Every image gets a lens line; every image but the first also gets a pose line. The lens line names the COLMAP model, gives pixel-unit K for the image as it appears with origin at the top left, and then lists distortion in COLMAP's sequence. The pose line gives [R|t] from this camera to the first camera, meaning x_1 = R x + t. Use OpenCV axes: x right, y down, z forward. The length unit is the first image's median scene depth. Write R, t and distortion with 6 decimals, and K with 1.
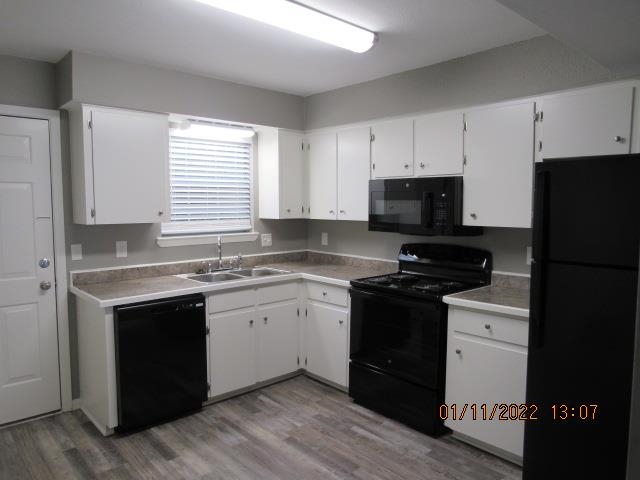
lens RADIAL K [[461.6, 0, 316.6], [0, 461.6, 239.9], [0, 0, 1]] dist [-0.007561, -0.019121]
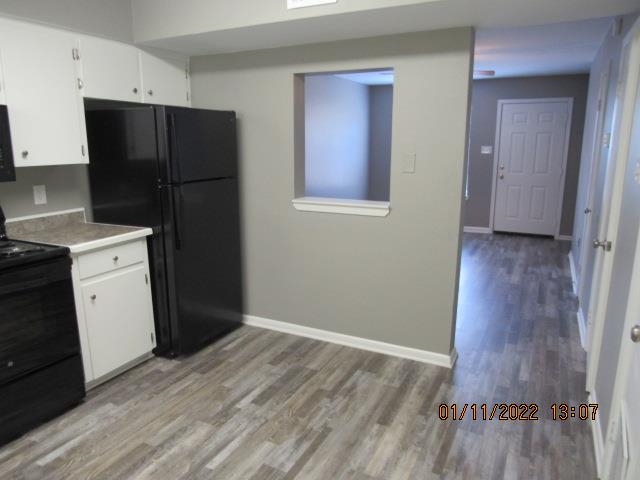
lens RADIAL K [[461.6, 0, 317.3], [0, 461.6, 237.3], [0, 0, 1]] dist [-0.007561, -0.019121]
pose [[-0.355422, -0.191081, 0.914966, -0.700811], [0.073775, 0.970093, 0.231252, -0.063544], [-0.931790, 0.149693, -0.330696, 0.855433]]
